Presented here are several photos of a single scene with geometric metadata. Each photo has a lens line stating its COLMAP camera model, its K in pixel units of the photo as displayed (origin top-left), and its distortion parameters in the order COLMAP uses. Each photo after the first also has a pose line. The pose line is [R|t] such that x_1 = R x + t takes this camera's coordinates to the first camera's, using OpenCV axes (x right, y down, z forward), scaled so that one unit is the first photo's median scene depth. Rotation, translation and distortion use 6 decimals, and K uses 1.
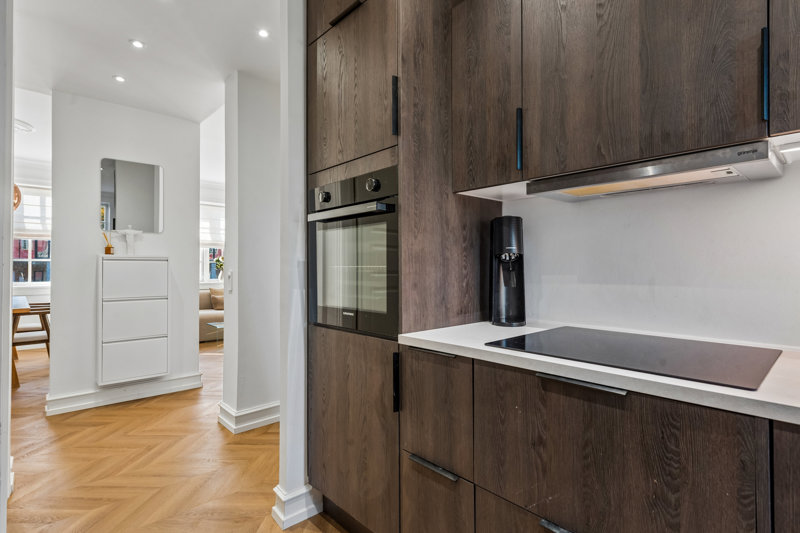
lens RADIAL K [[393.7, 0, 407.7], [0, 393.7, 265.7], [0, 0, 1]] dist [0.006713, -0.005357]
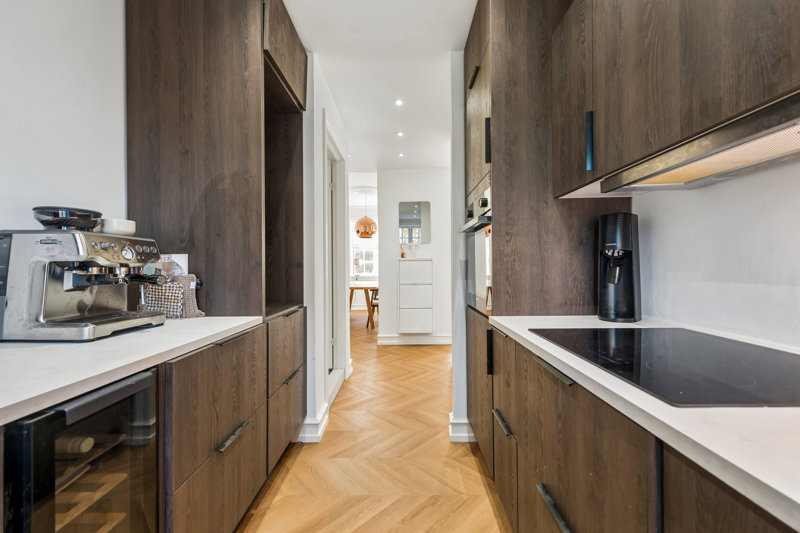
lens RADIAL K [[316.4, 0, 404.0], [0, 316.4, 267.4], [0, 0, 1]] dist [0.000018, -0.000635]
pose [[0.714837, -0.003327, -0.699284, 0.234585], [0.016702, 0.999785, 0.012317, -0.002524], [0.699092, -0.020484, 0.714738, 0.022692]]
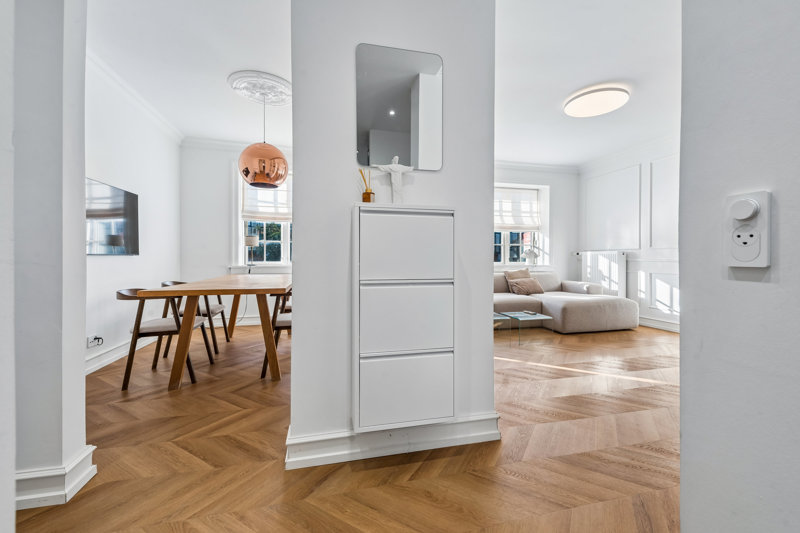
lens RADIAL K [[325.6, 0, 401.7], [0, 325.6, 260.5], [0, 0, 1]] dist [0.004246, -0.000100]
pose [[0.866770, 0.004153, -0.498691, -0.535477], [0.001847, 0.999932, 0.011537, 0.055854], [0.498705, -0.010921, 0.866703, 0.685413]]
